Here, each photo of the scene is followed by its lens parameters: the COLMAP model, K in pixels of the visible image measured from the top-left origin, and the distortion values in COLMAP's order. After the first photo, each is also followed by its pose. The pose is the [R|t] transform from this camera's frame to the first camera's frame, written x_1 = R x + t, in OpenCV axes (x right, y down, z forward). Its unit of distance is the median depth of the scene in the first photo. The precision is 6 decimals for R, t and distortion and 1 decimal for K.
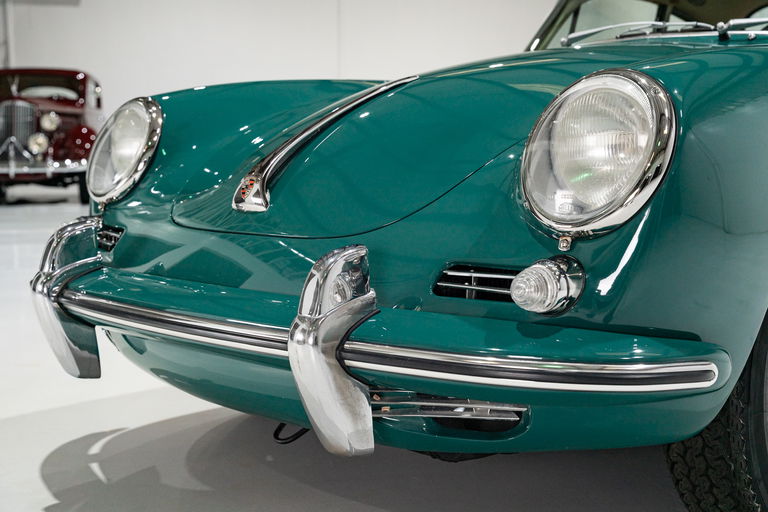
lens RADIAL K [[1106.2, 0, 386.9], [0, 1106.2, 255.0], [0, 0, 1]] dist [0.034221, 0.000000]
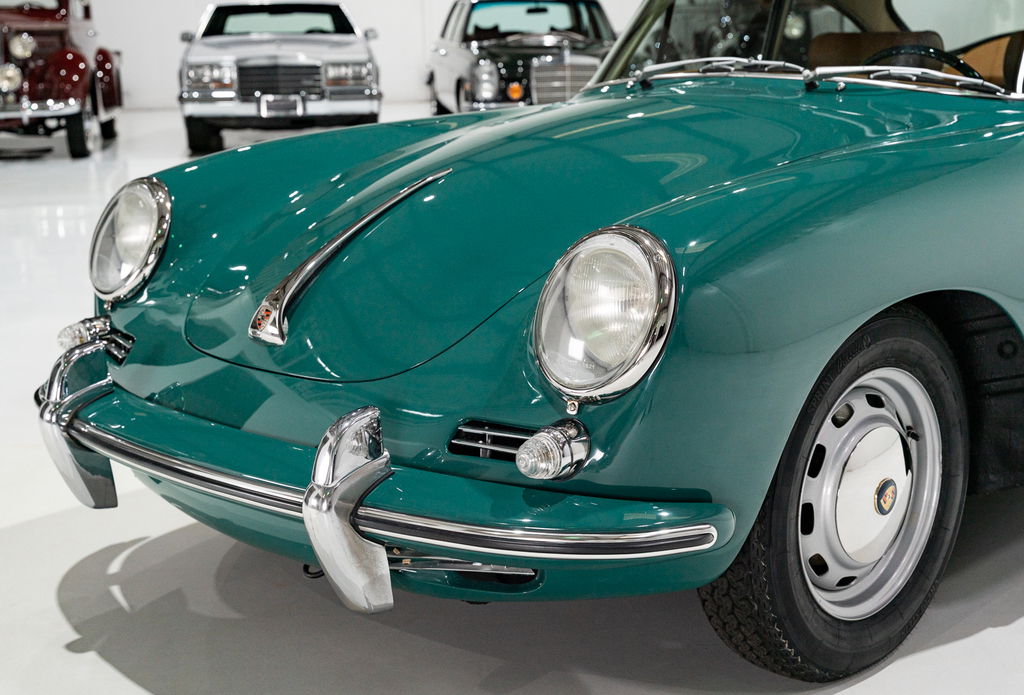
lens RADIAL K [[1569.3, 0, 508.2], [0, 1569.3, 351.6], [0, 0, 1]] dist [0.056257, 0.000000]
pose [[0.999709, -0.023967, -0.002833, 0.079512], [0.024133, 0.993303, 0.112988, -0.165877], [0.000106, -0.113023, 0.993592, -0.311369]]
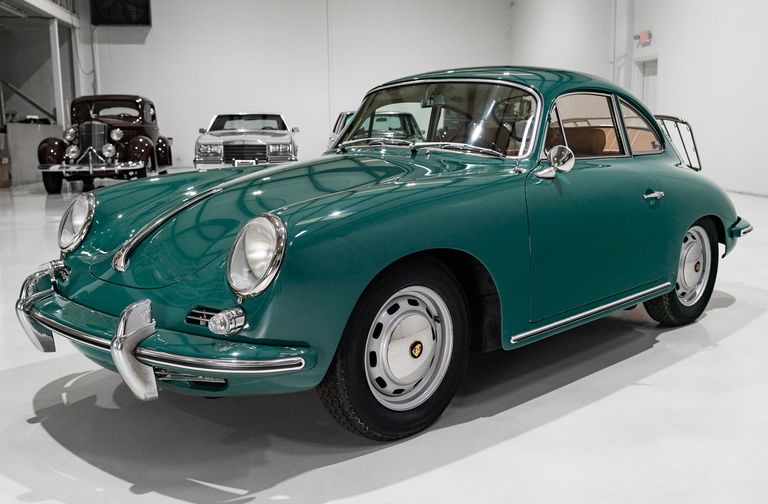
lens RADIAL K [[815.8, 0, 383.9], [0, 815.8, 250.6], [0, 0, 1]] dist [0.017298, 0.000000]
pose [[0.999803, -0.011292, -0.016342, 0.338889], [0.012207, 0.998295, 0.057071, -0.139291], [0.015670, -0.057260, 0.998236, -0.390452]]
